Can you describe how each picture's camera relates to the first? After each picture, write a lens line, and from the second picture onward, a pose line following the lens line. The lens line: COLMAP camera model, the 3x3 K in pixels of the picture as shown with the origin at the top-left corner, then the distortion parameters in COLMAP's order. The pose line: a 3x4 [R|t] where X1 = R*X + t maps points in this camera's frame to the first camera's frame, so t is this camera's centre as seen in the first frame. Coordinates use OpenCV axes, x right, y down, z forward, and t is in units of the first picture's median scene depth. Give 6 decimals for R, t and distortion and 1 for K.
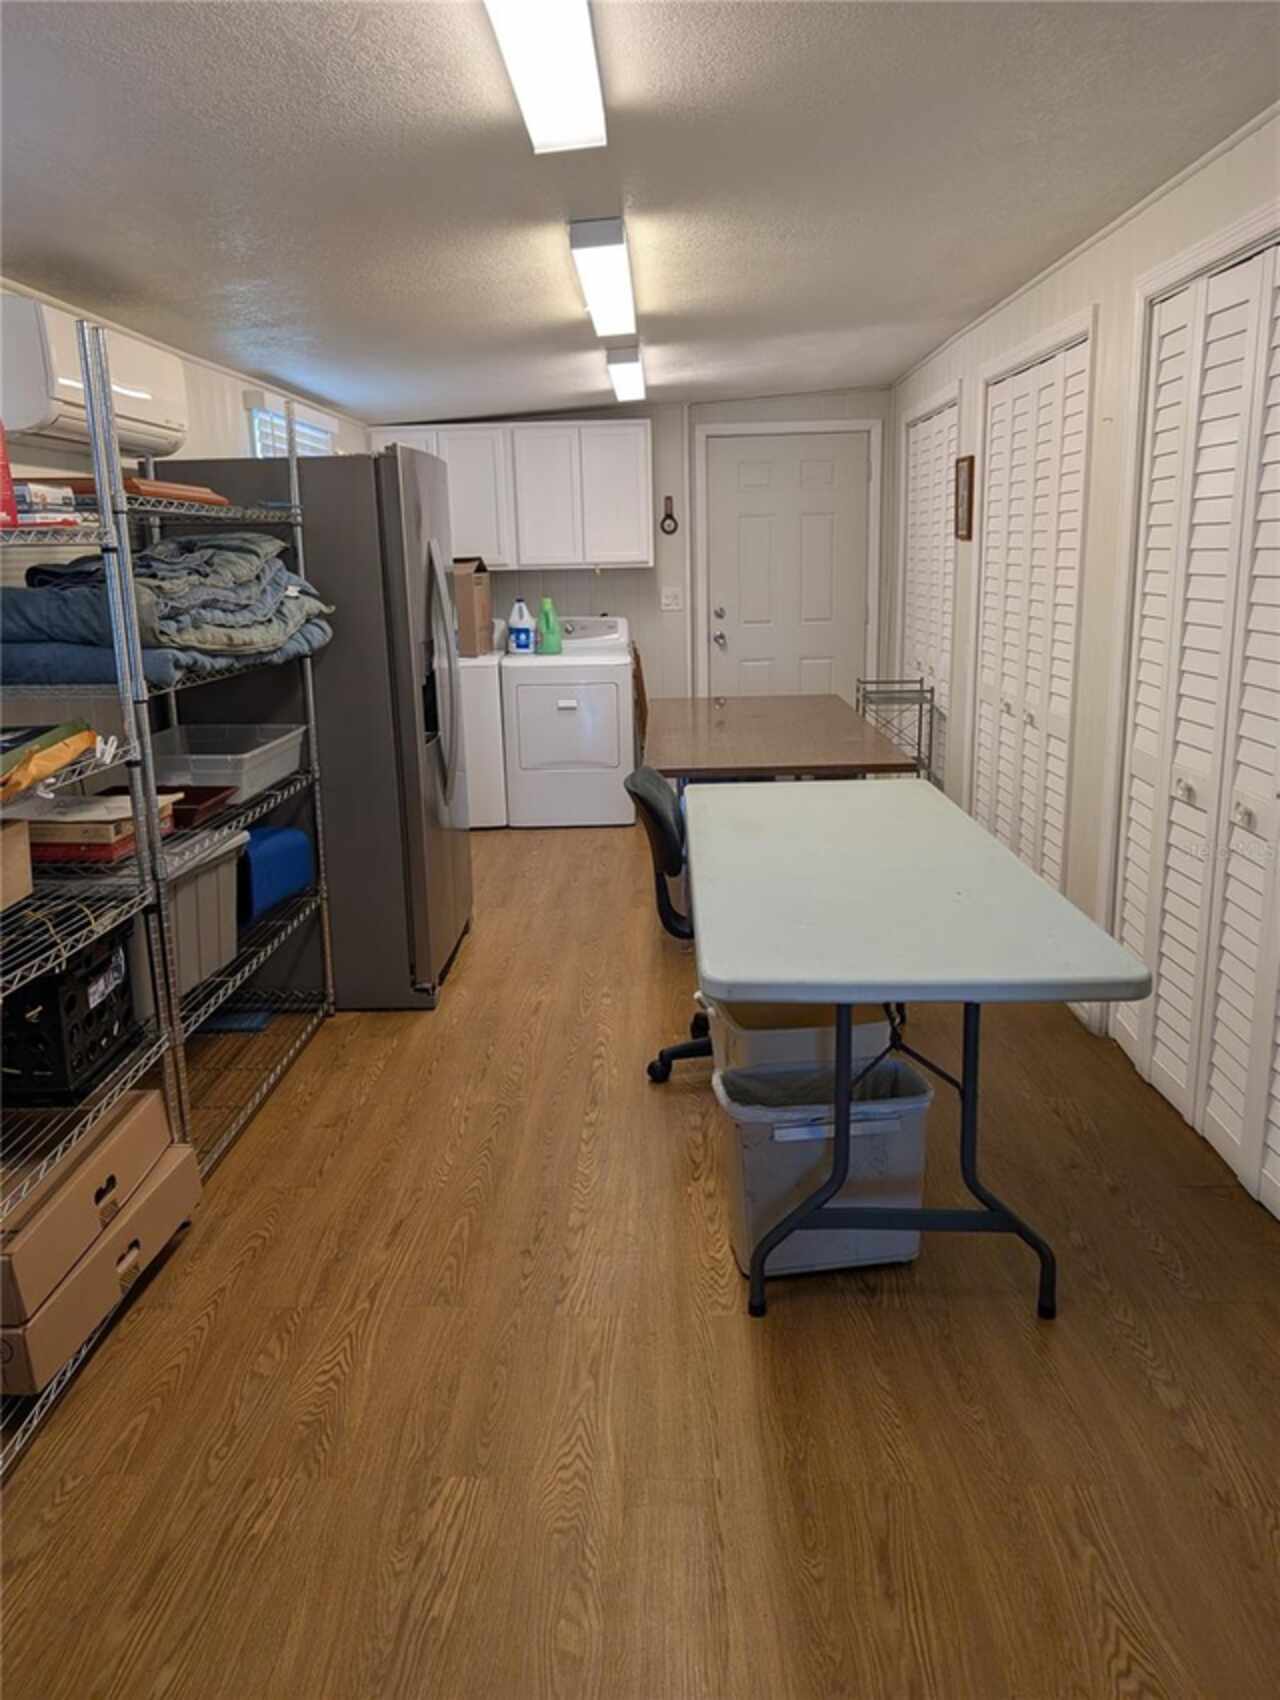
lens RADIAL K [[1222.6, 0, 639.6], [0, 1222.6, 852.0], [0, 0, 1]] dist [0.019511, -0.015335]
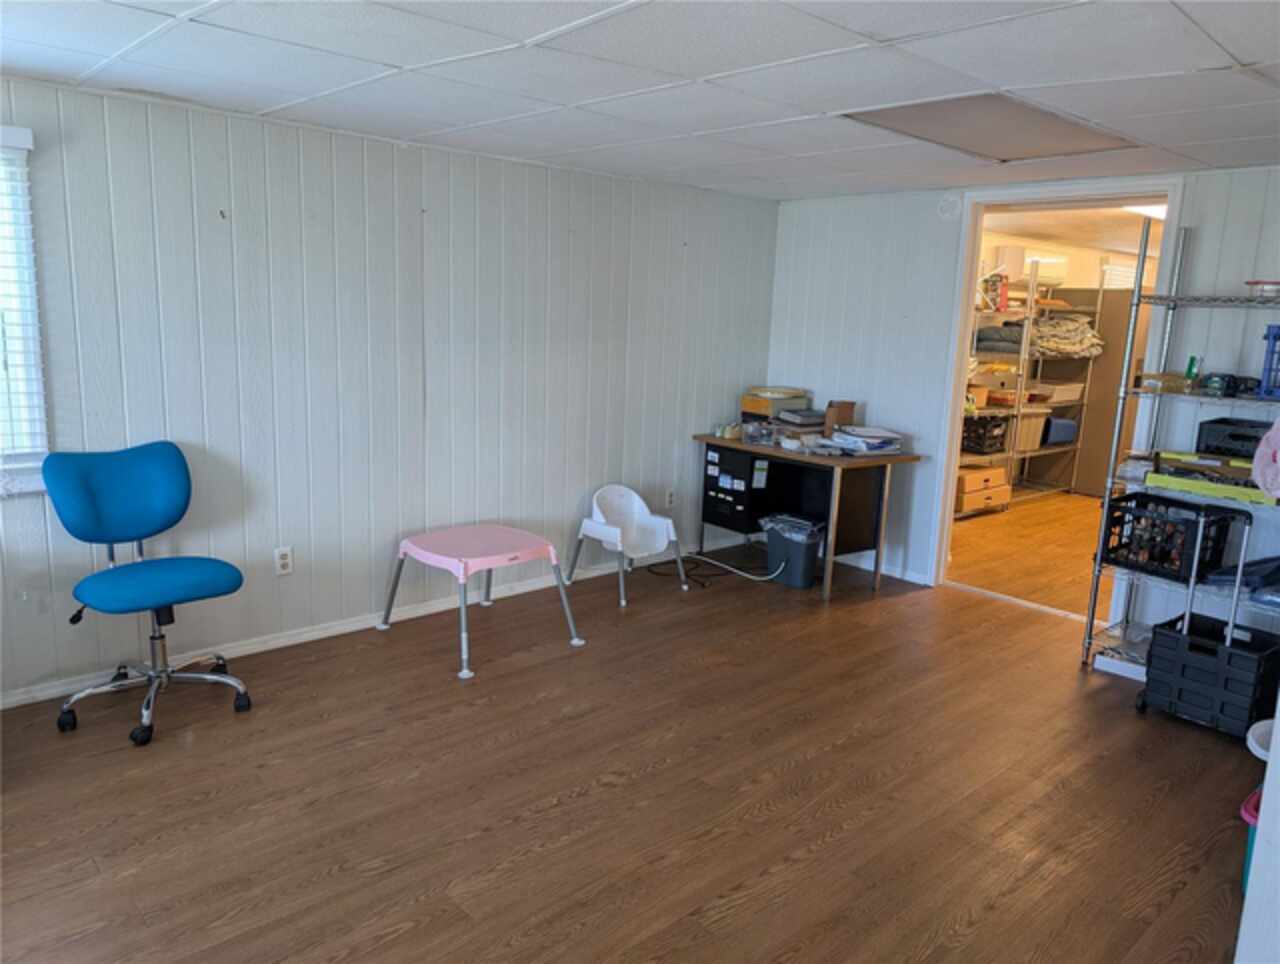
lens RADIAL K [[920.5, 0, 635.6], [0, 920.5, 485.1], [0, 0, 1]] dist [0.019511, -0.015335]
pose [[0.691148, 0.172209, -0.701896, 0.630726], [-0.218004, 0.975635, 0.024704, 0.343998], [0.689049, 0.135942, 0.711851, -1.368812]]
